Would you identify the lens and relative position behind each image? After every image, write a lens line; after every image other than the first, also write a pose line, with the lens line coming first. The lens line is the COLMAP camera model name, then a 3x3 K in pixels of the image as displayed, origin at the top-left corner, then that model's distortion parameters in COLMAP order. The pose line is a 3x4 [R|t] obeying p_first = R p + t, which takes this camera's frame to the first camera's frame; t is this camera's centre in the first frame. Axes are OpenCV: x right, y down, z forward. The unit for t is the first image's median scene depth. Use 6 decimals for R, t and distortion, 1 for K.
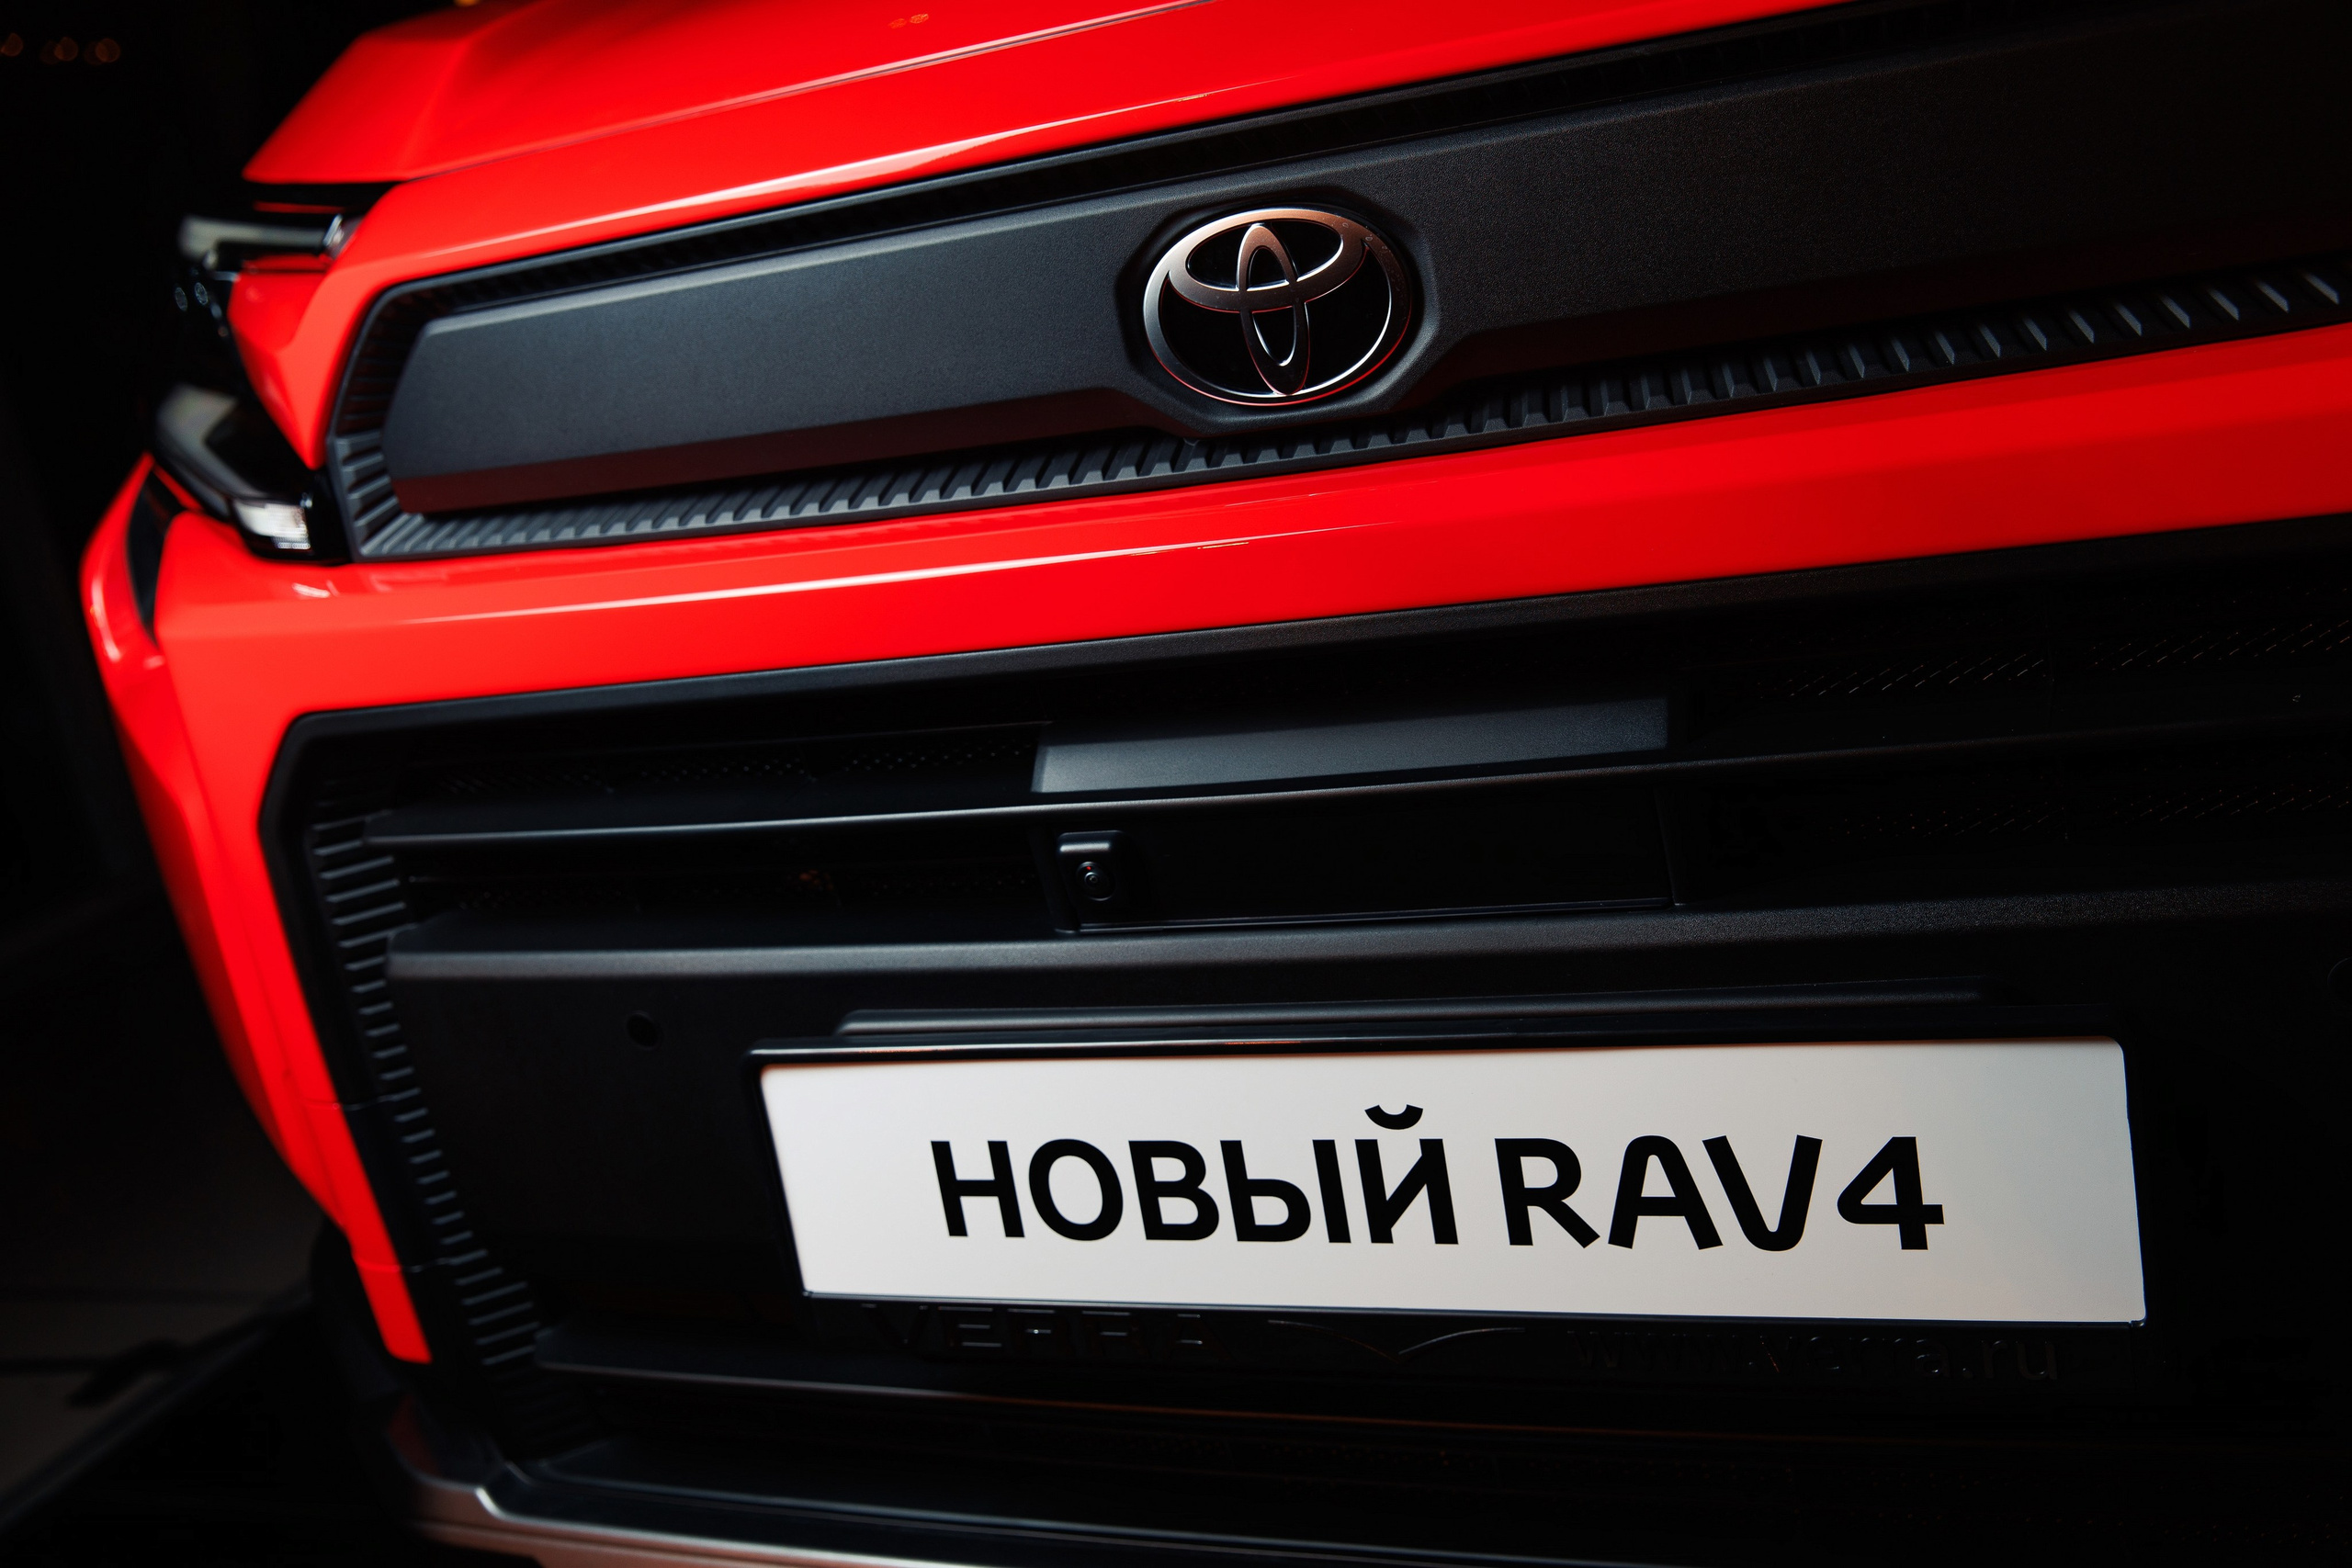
lens RADIAL K [[2468.8, 0, 1182.6], [0, 2468.8, 777.8], [0, 0, 1]] dist [0.043613, -0.431707]
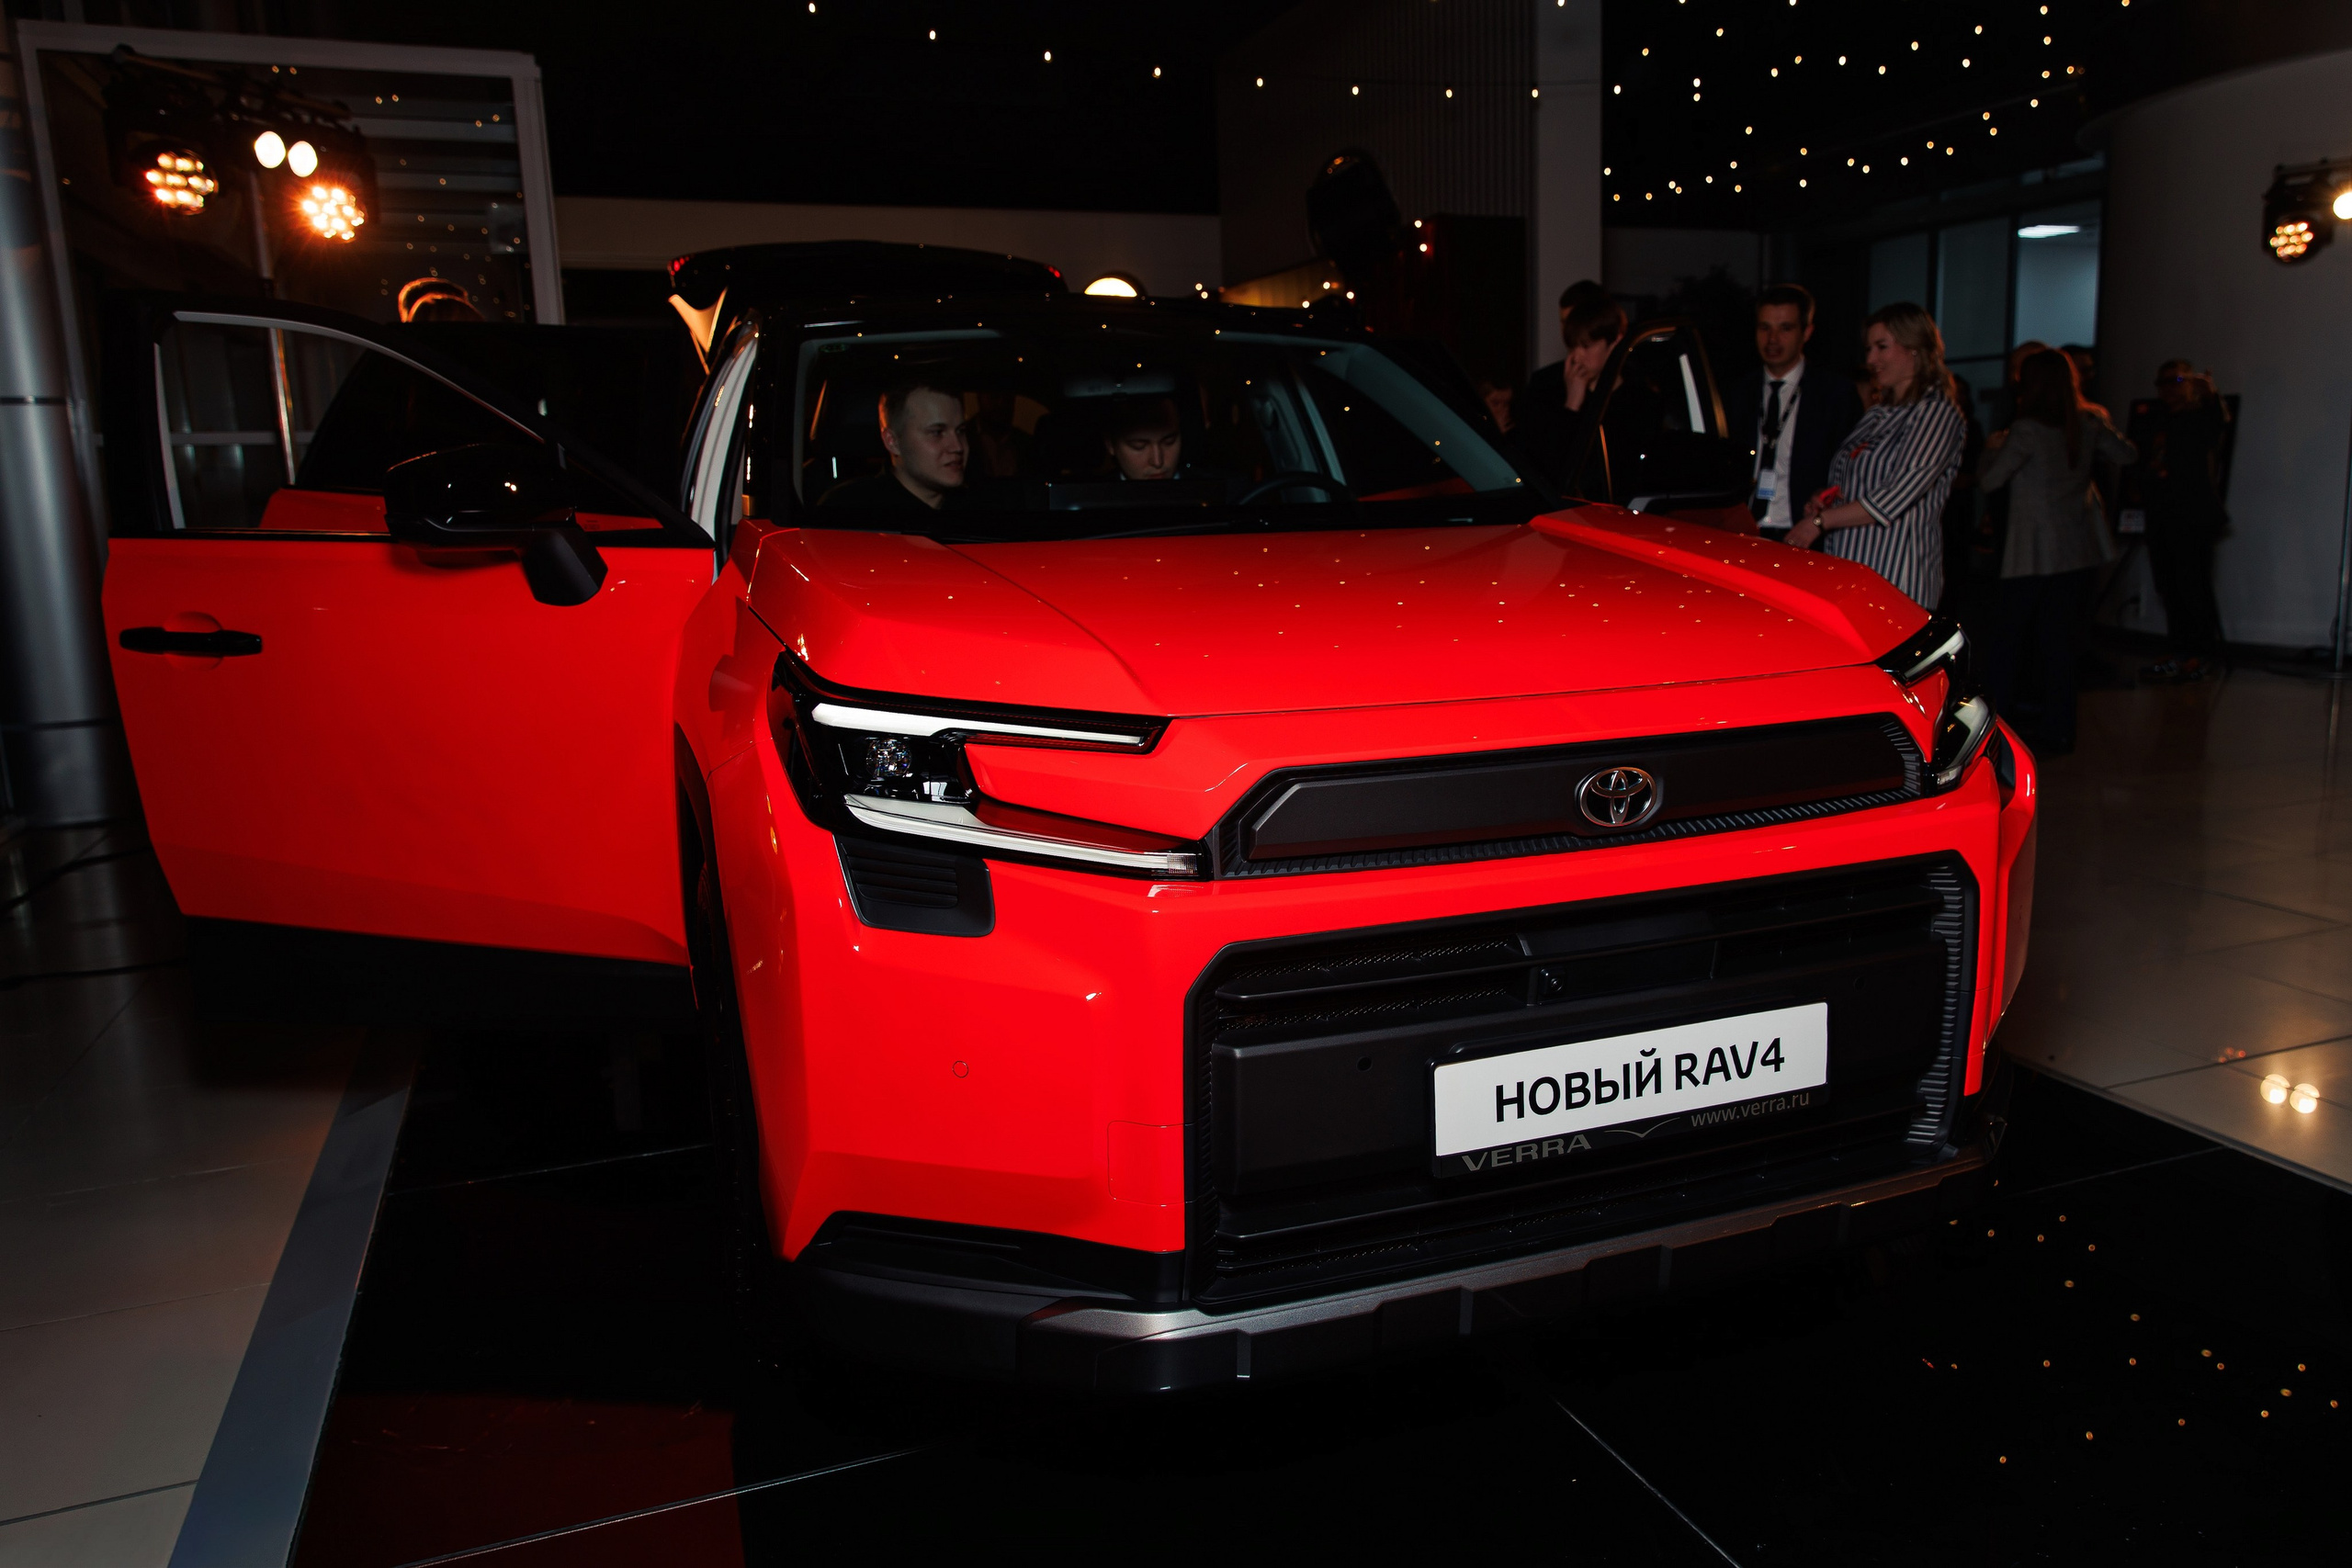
lens RADIAL K [[1725.2, 0, 1298.1], [0, 1725.2, 787.2], [0, 0, 1]] dist [0.005863, 0.001752]
pose [[0.698717, 0.049637, 0.713674, -1.765103], [0.082942, 0.985242, -0.149729, 0.094620], [-0.710574, 0.163812, 0.684288, -0.233027]]
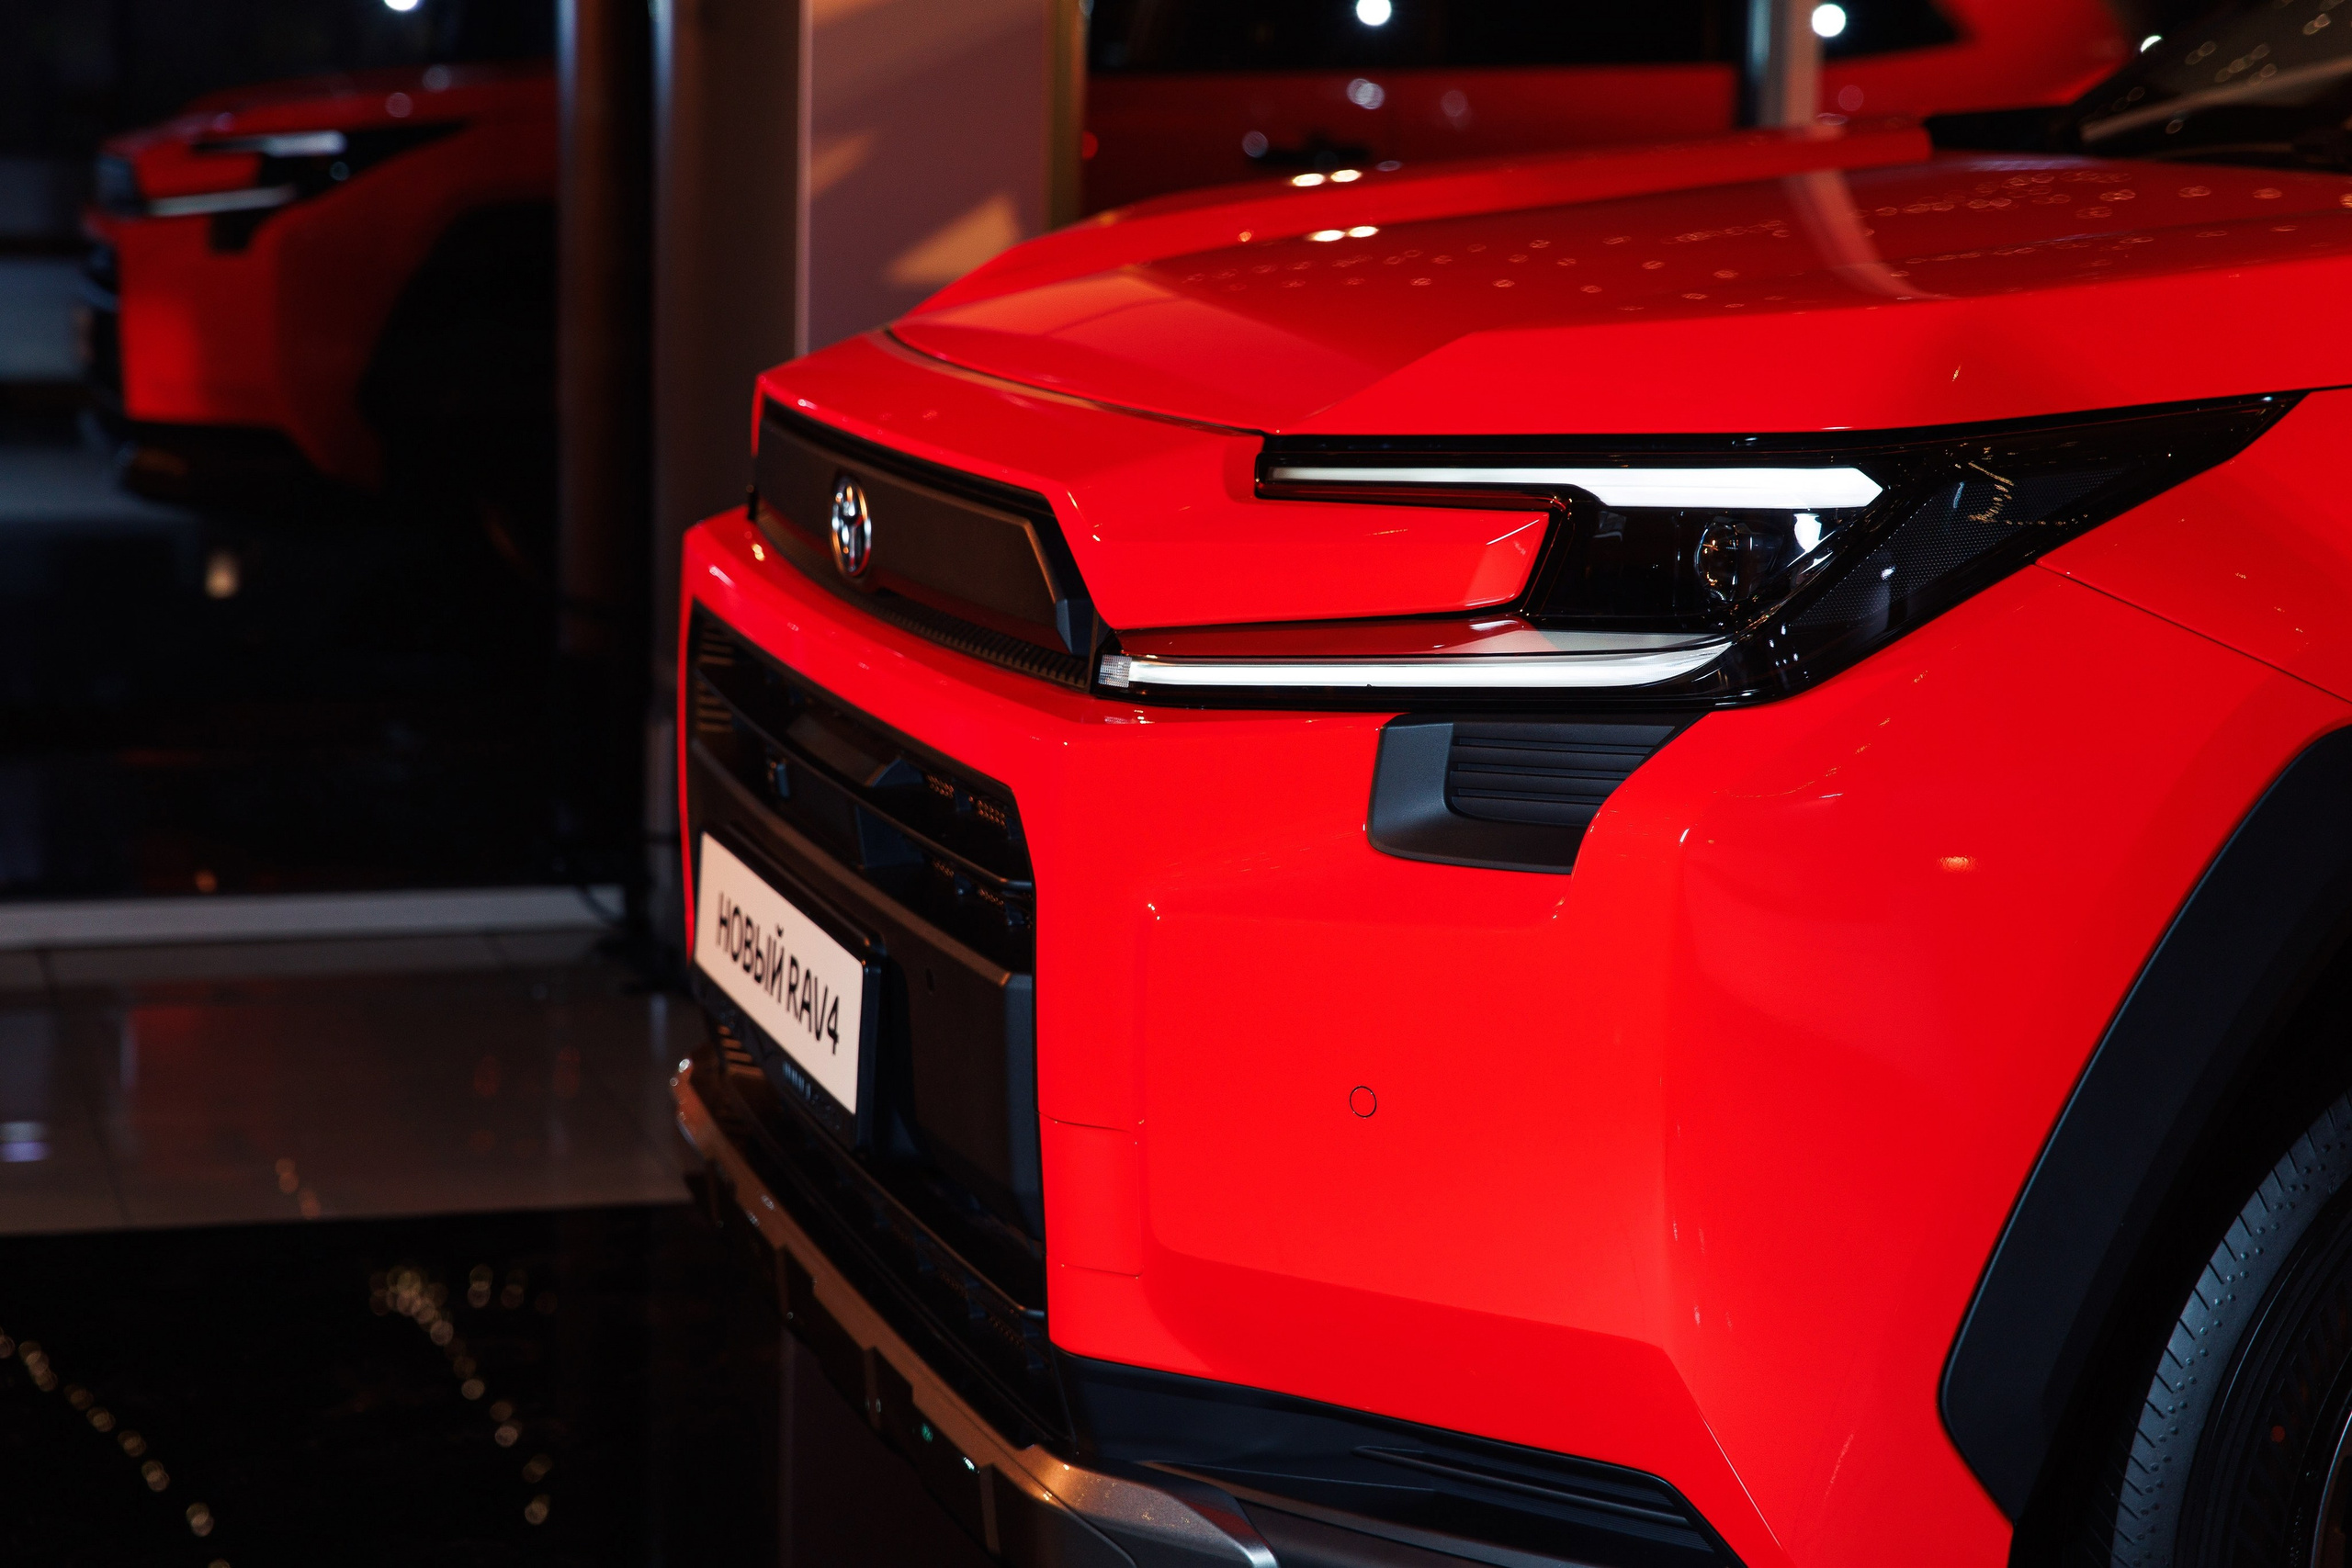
lens RADIAL K [[4457.0, 0, 1176.6], [0, 4457.0, 787.2], [0, 0, 1]] dist [0.000653, 0.227316]
pose [[0.631512, 0.325490, -0.703739, 2.697635], [-0.348673, 0.929888, 0.117200, -0.487511], [0.692546, 0.171362, 0.700725, -1.269579]]
